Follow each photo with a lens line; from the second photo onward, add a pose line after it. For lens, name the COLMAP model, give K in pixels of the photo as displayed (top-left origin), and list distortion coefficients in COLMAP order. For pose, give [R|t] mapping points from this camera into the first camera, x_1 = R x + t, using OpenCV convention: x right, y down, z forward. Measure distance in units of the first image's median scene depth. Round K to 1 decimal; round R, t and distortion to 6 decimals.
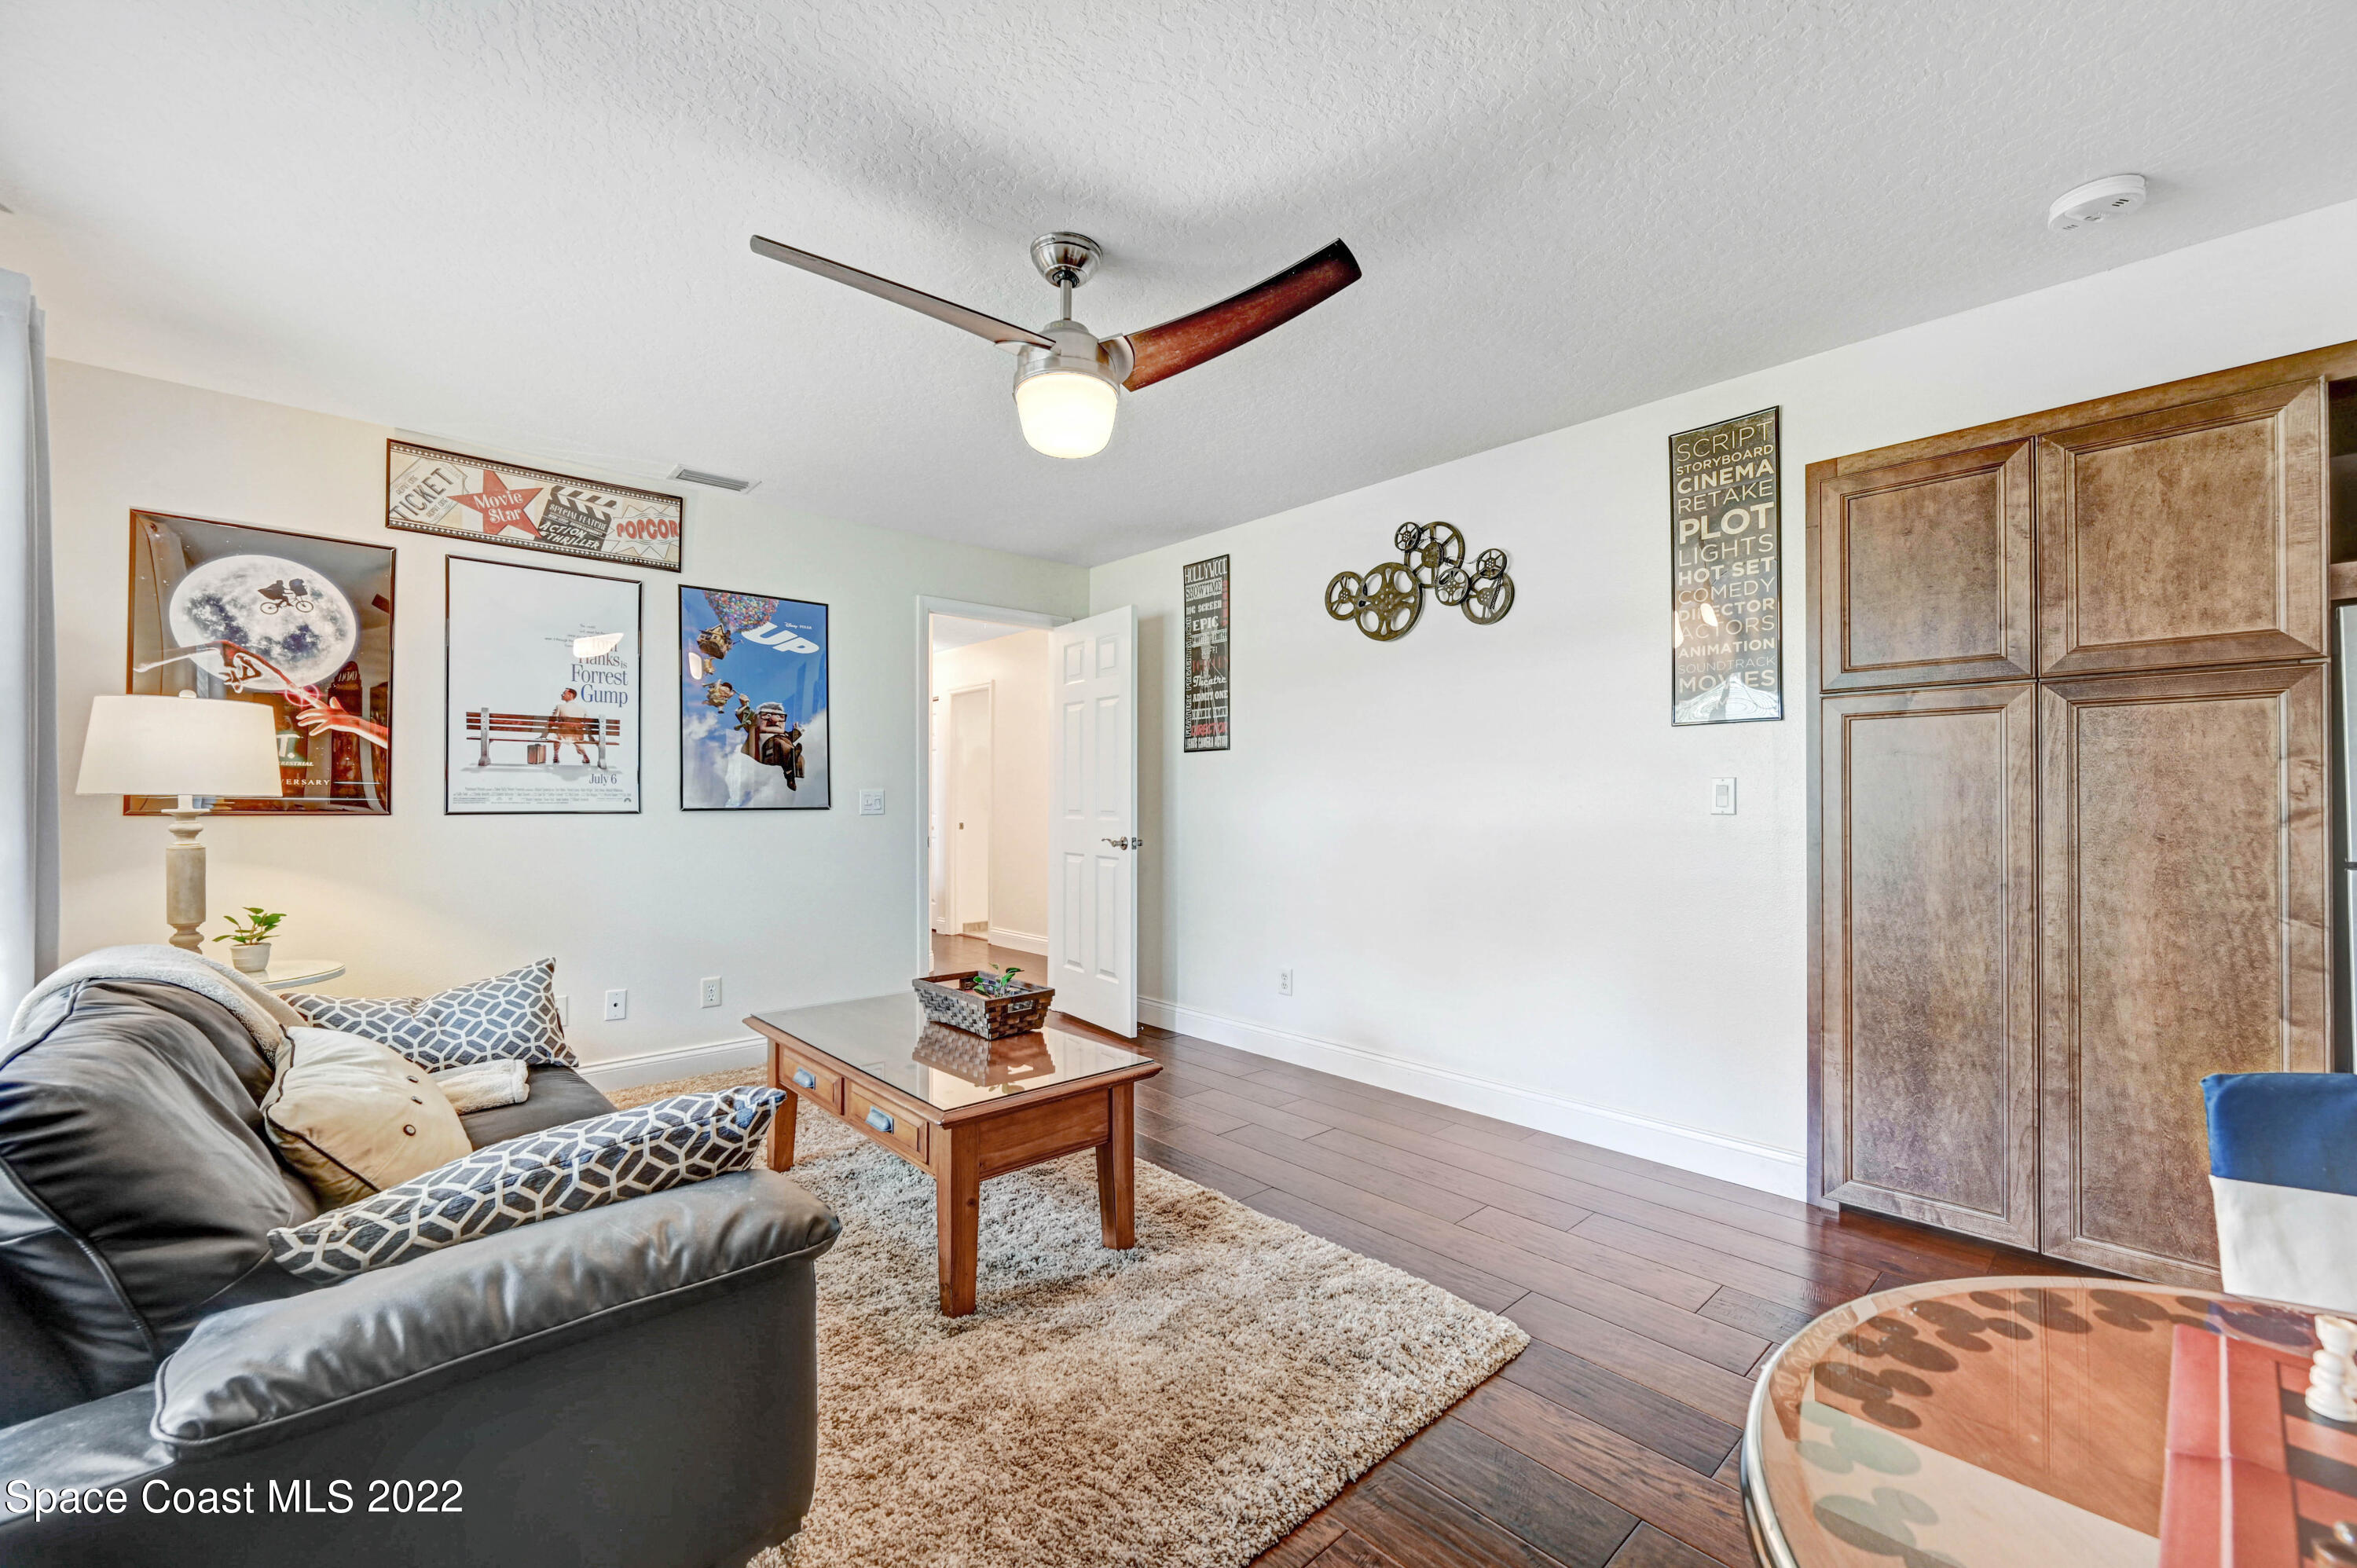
lens RADIAL K [[941.4, 0, 1180.0], [0, 941.4, 802.9], [0, 0, 1]] dist [-0.004615, 0.001142]
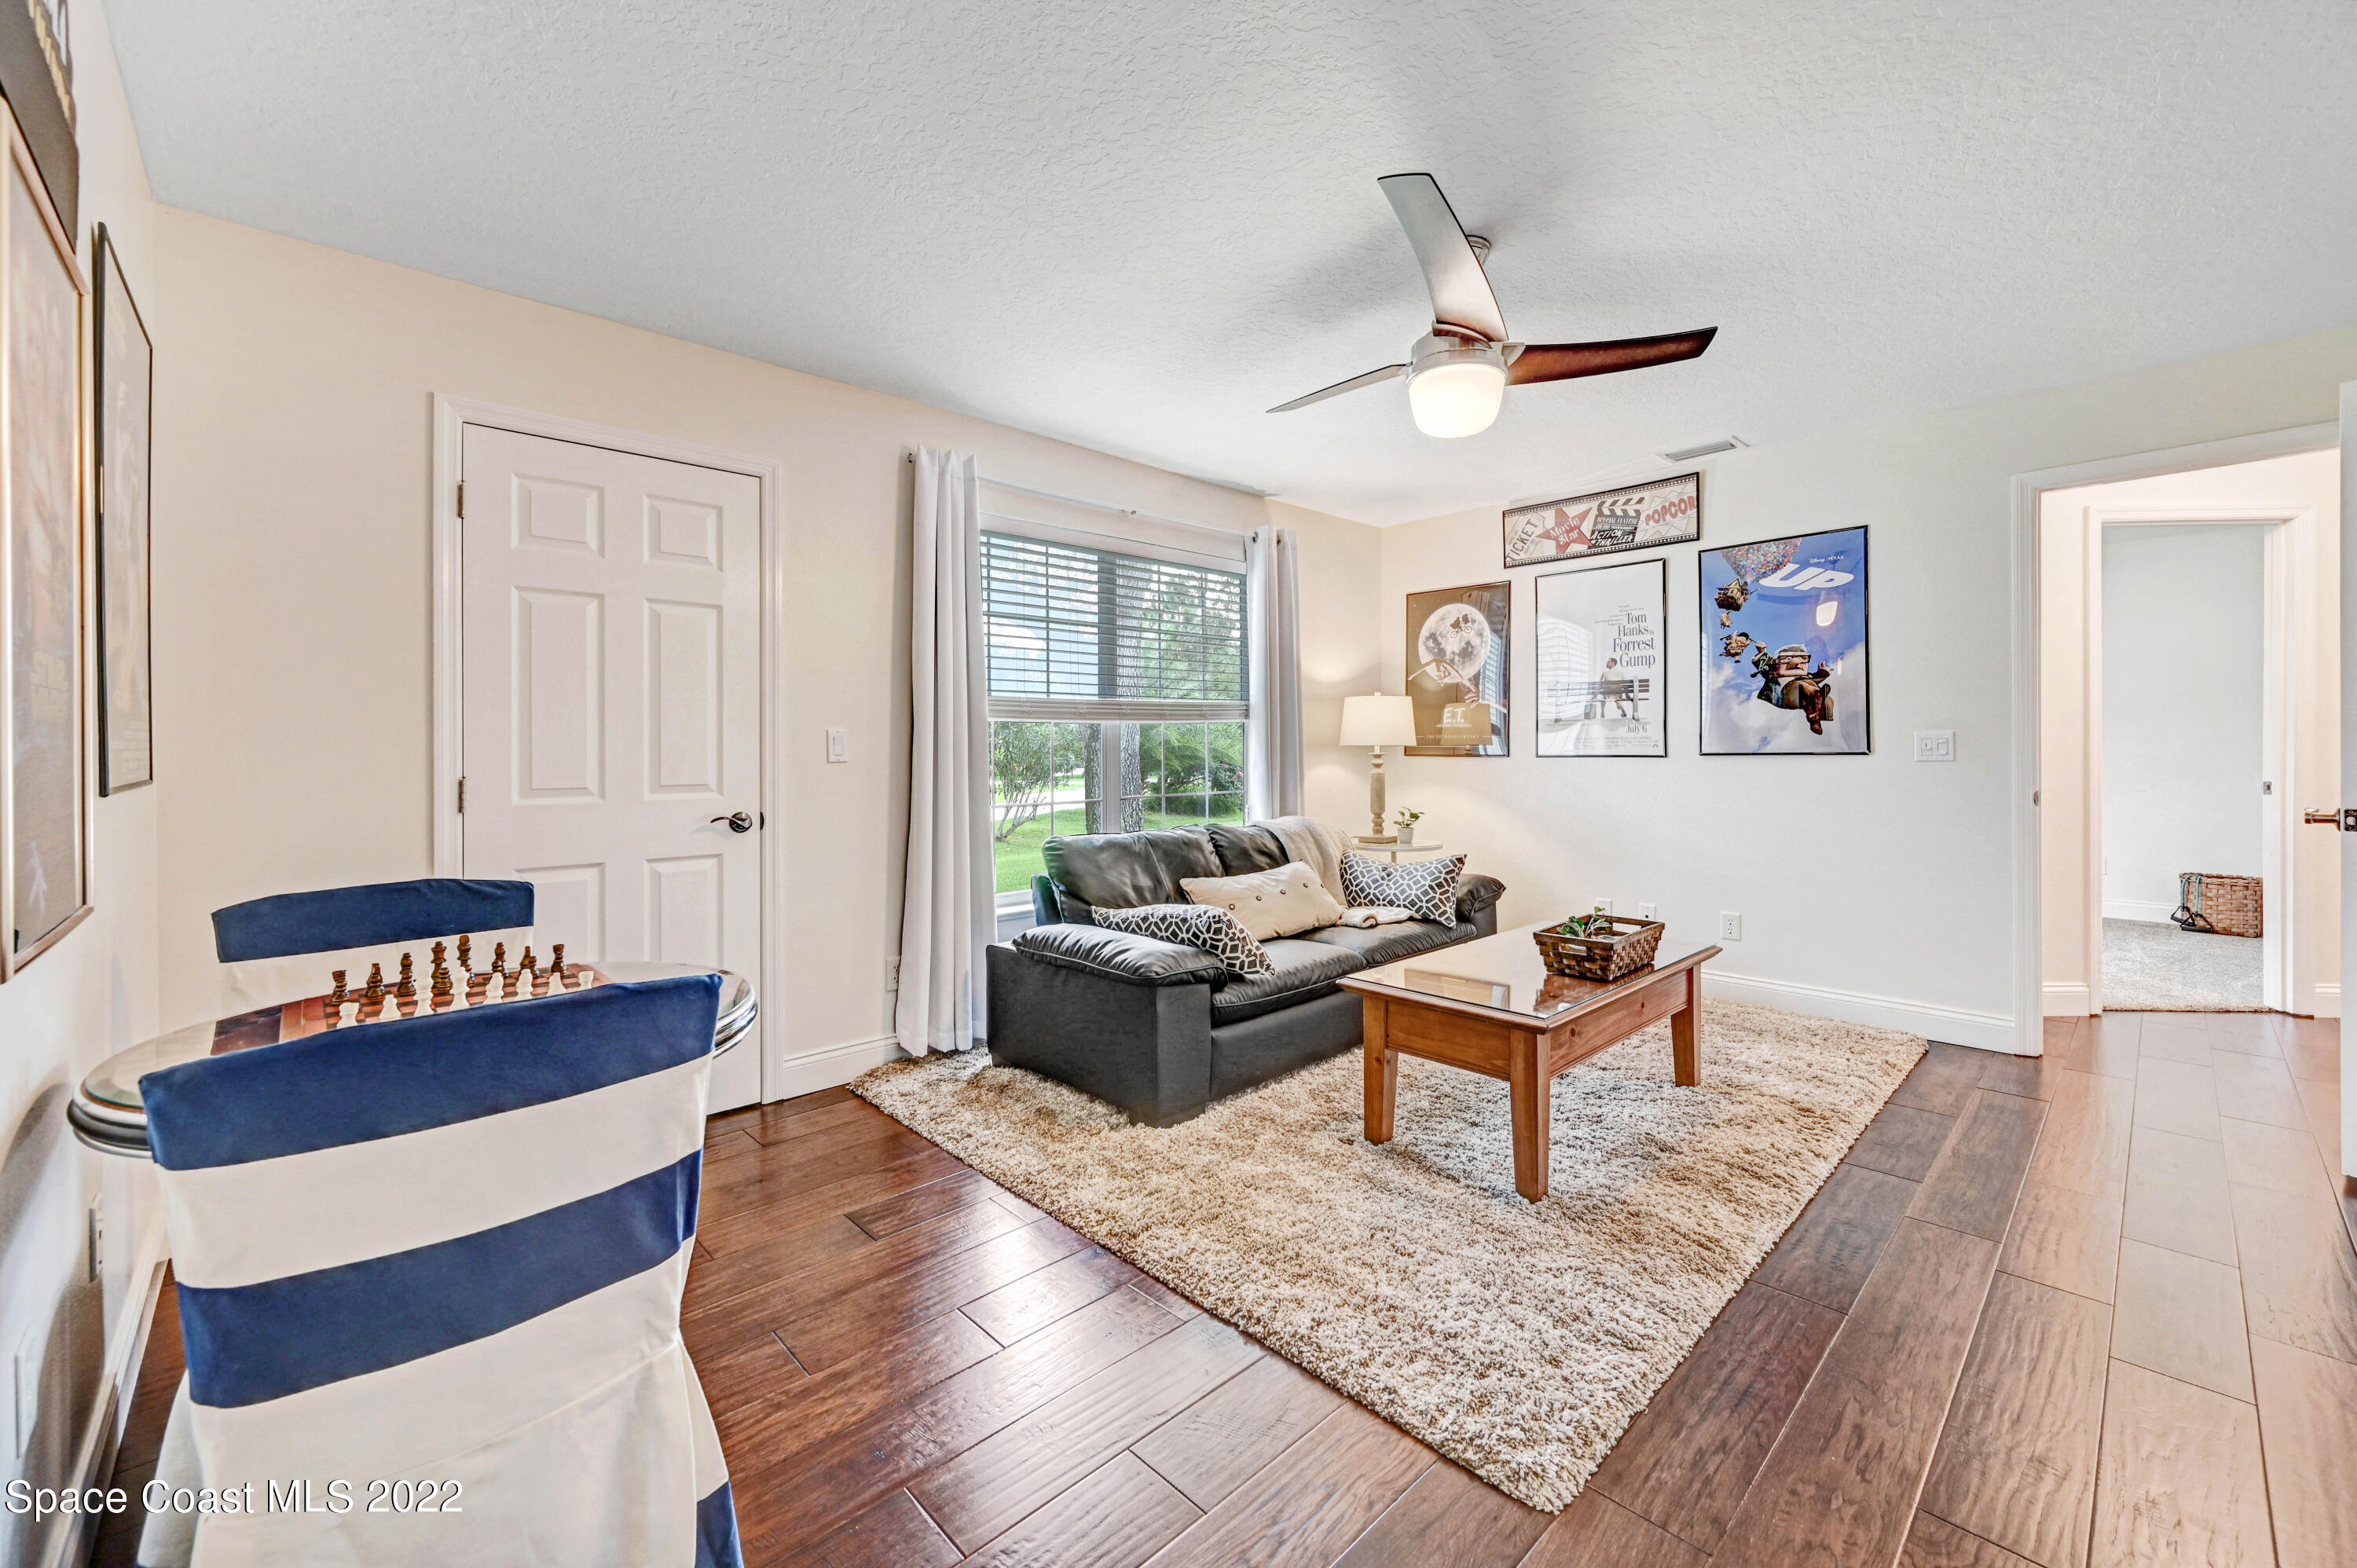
lens RADIAL K [[941.4, 0, 1178.1], [0, 941.4, 749.8], [0, 0, 1]] dist [-0.004615, 0.001142]
pose [[0.023288, 0.003202, -0.999724, 0.586699], [0.008643, 0.999957, 0.003404, -0.007175], [0.999691, -0.008720, 0.023259, 0.373056]]
